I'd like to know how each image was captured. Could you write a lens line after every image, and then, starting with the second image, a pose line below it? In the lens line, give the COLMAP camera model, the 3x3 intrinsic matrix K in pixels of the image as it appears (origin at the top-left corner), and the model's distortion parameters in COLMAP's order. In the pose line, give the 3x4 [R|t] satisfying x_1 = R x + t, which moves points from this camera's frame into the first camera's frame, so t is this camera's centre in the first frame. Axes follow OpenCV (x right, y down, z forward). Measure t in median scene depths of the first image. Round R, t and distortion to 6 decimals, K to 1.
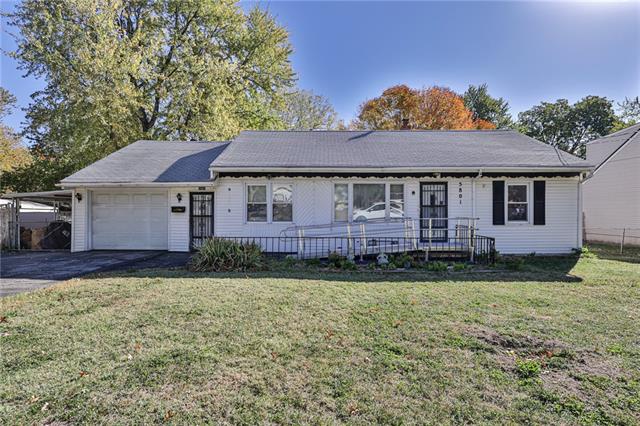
lens RADIAL K [[317.5, 0, 320.0], [0, 317.5, 213.0], [0, 0, 1]] dist [-0.001616, -0.000105]
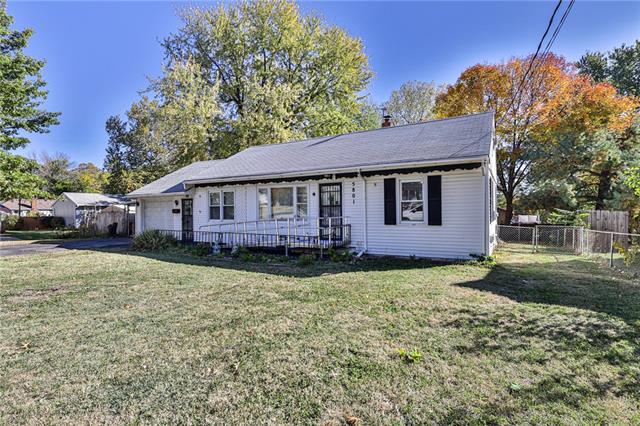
lens RADIAL K [[317.5, 0, 320.0], [0, 317.5, 213.0], [0, 0, 1]] dist [-0.001616, -0.000105]
pose [[0.865302, -0.004996, -0.501226, 0.856626], [0.005429, 0.999985, -0.000594, 0.001718], [0.501222, -0.002207, 0.865316, 0.069804]]
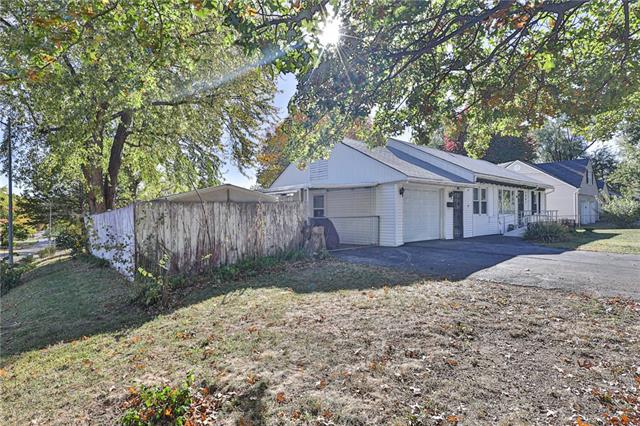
lens RADIAL K [[317.5, 0, 320.0], [0, 317.5, 213.0], [0, 0, 1]] dist [-0.001616, -0.000105]
pose [[0.779799, -0.004297, 0.626015, -1.606392], [-0.003469, 0.999931, 0.011184, 0.008457], [-0.626020, -0.010893, 0.779731, 0.353904]]
